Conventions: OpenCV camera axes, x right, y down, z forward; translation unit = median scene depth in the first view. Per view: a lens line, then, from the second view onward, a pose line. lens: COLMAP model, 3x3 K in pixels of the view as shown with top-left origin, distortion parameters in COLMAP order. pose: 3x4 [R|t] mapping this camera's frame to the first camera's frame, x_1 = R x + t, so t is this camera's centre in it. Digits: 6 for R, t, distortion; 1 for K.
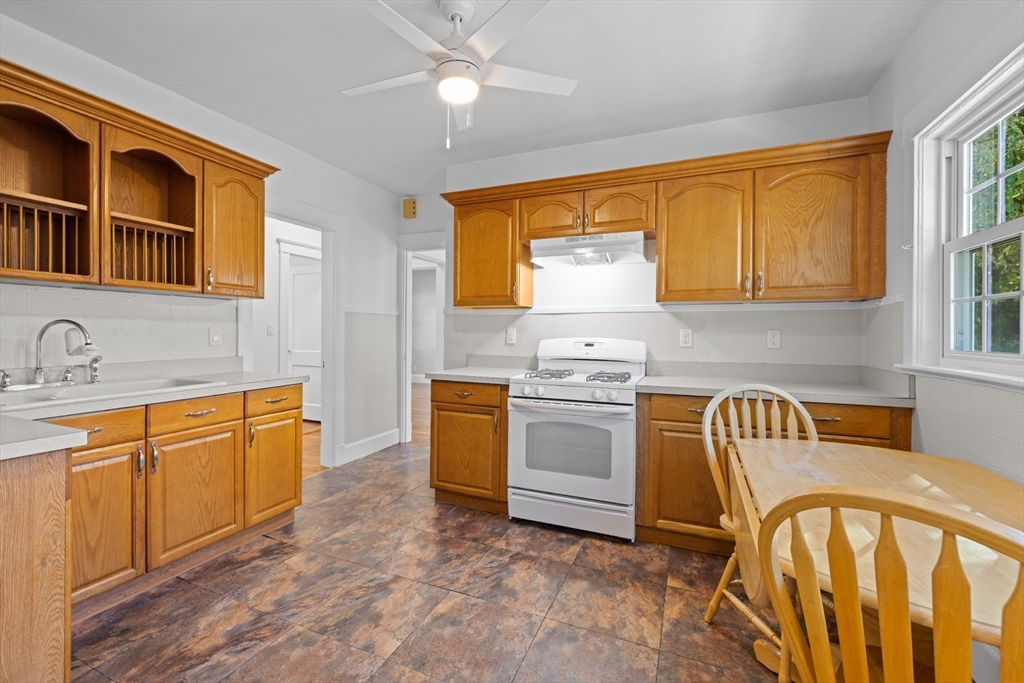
lens RADIAL K [[429.3, 0, 505.7], [0, 429.3, 332.4], [0, 0, 1]] dist [-0.001166, 0.000748]
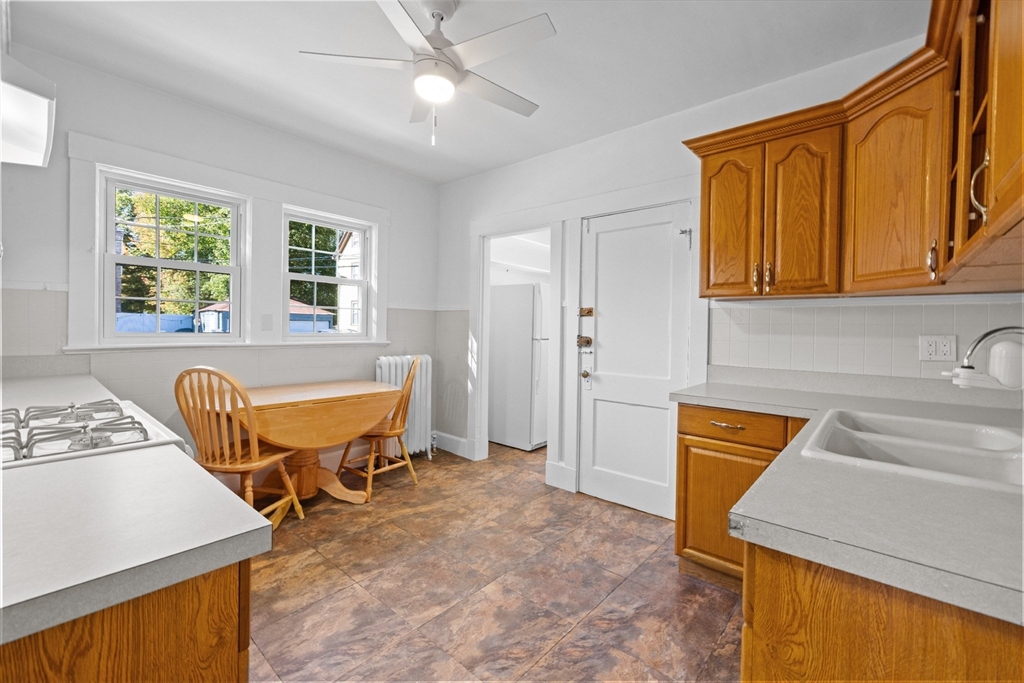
lens RADIAL K [[429.3, 0, 505.7], [0, 429.3, 332.4], [0, 0, 1]] dist [-0.001166, 0.000748]
pose [[-0.949601, -0.030243, 0.311999, -0.456659], [-0.025562, 0.999491, 0.019086, -0.013311], [-0.312417, 0.010149, -0.949891, 1.459982]]
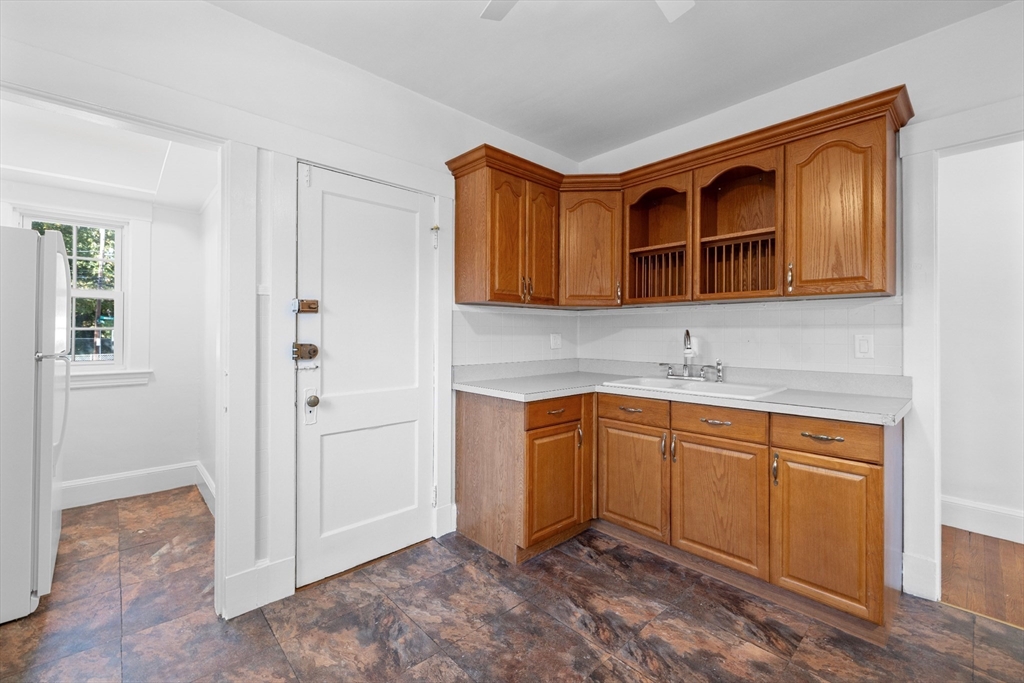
lens RADIAL K [[429.3, 0, 505.7], [0, 429.3, 332.4], [0, 0, 1]] dist [-0.001166, 0.000748]
pose [[-0.410075, -0.016106, -0.911910, 0.334477], [-0.011712, 0.999855, -0.012393, 0.001338], [0.911977, 0.005598, -0.410204, 0.851905]]
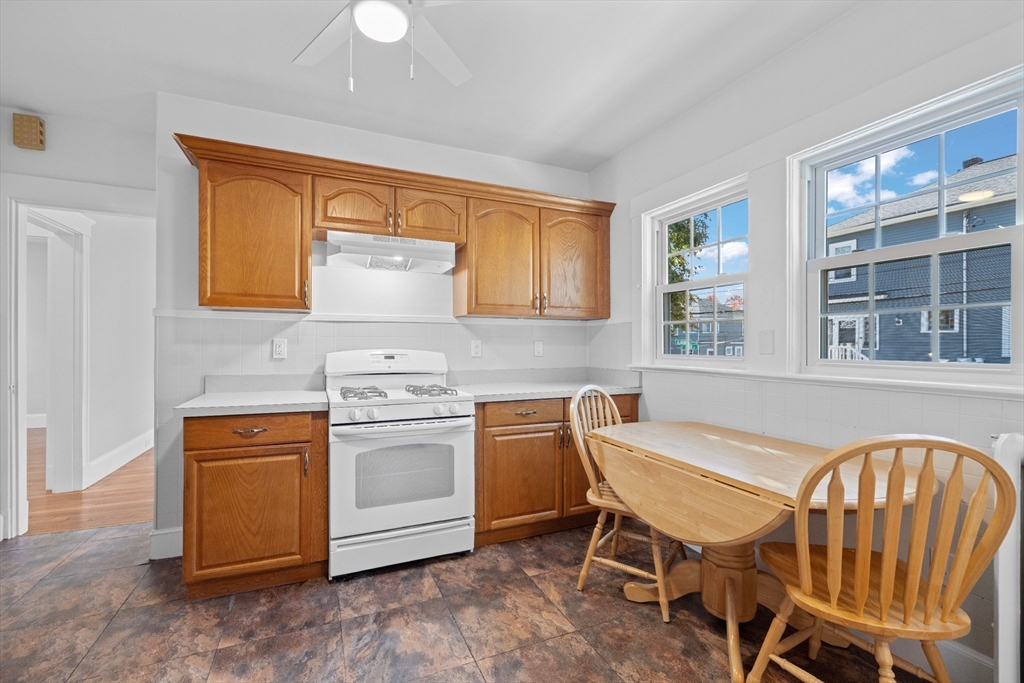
lens RADIAL K [[433.4, 0, 500.9], [0, 433.4, 342.7], [0, 0, 1]] dist [-0.001499, -0.000010]
pose [[0.688646, -0.003039, 0.725091, -0.398797], [0.002397, 0.999995, 0.001914, -0.003920], [-0.725093, 0.000420, 0.688650, 0.253789]]
